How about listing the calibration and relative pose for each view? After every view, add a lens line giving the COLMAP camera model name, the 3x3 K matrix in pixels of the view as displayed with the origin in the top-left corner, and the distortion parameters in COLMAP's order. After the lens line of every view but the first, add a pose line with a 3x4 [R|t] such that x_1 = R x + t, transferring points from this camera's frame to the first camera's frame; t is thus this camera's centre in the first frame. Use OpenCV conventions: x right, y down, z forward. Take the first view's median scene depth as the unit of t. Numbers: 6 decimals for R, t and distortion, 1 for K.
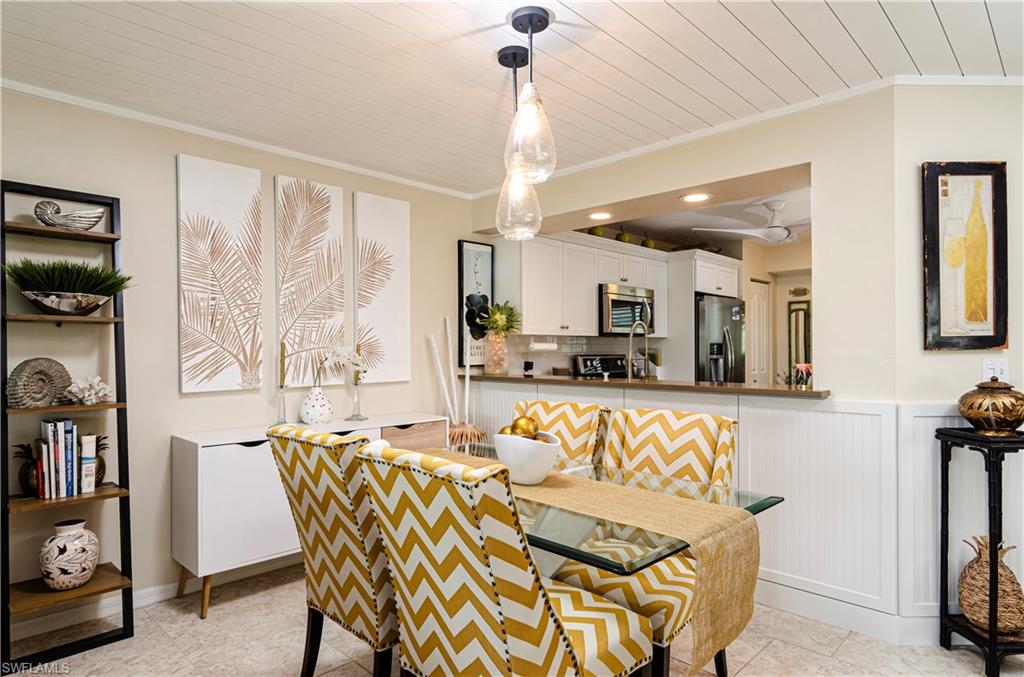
lens RADIAL K [[576.0, 0, 511.5], [0, 576.0, 346.4], [0, 0, 1]] dist [0.000662, 0.000085]
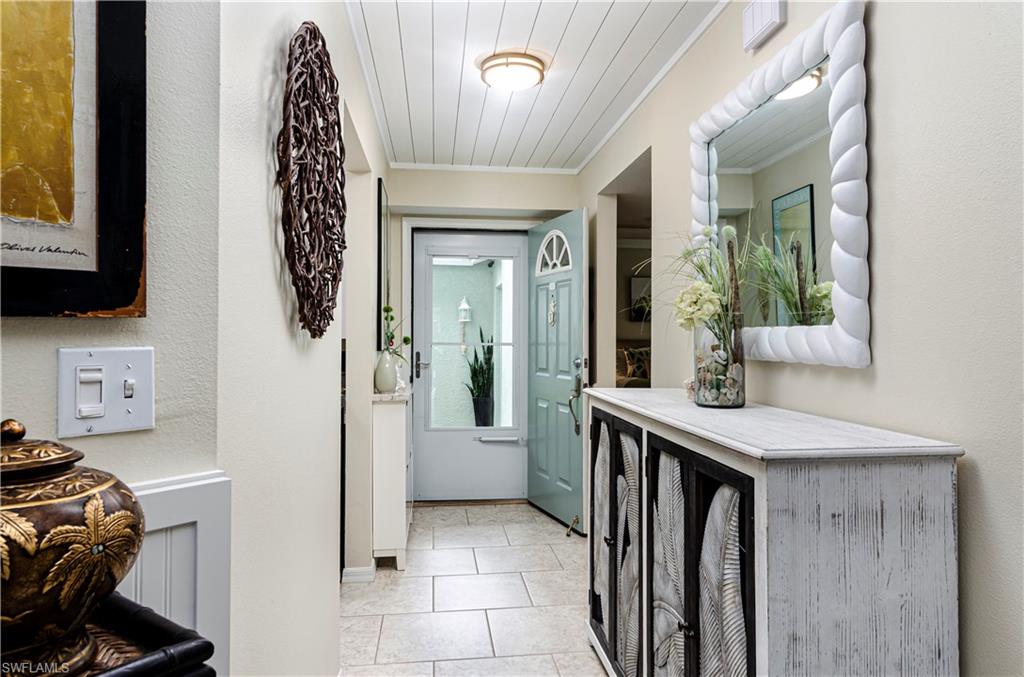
lens RADIAL K [[644.3, 0, 512.3], [0, 644.3, 336.5], [0, 0, 1]] dist [0.000051, 0.000018]
pose [[0.624146, 0.007858, 0.781268, 0.647605], [-0.001838, 0.999961, -0.008589, 0.016169], [-0.781306, 0.003925, 0.624136, 0.564987]]
